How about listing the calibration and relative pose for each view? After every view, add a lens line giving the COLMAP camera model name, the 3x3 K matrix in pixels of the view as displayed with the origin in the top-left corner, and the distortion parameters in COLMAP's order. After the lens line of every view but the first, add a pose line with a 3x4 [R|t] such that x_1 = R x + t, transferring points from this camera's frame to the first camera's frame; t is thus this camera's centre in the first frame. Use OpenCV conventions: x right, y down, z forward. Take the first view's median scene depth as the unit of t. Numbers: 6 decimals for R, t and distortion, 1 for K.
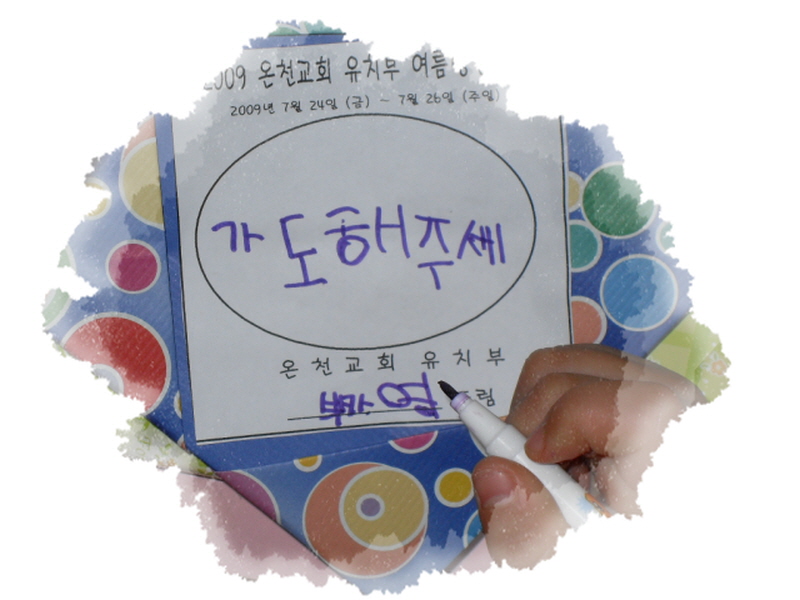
lens RADIAL K [[2566.5, 0, 407.8], [0, 2566.5, 300.2], [0, 0, 1]] dist [0.223185, 0.000000]
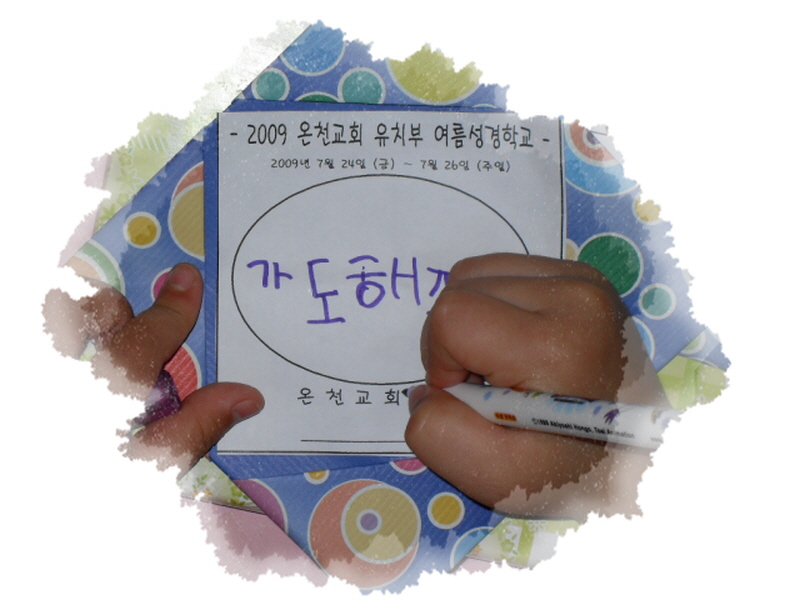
lens RADIAL K [[2566.5, 0, 398.5], [0, 2566.5, 296.5], [0, 0, 1]] dist [0.223185, 0.000000]
pose [[0.997330, 0.072357, -0.009875, 0.002142], [-0.072656, 0.996767, -0.034311, 0.019140], [0.007361, 0.034937, 0.999362, -0.122983]]
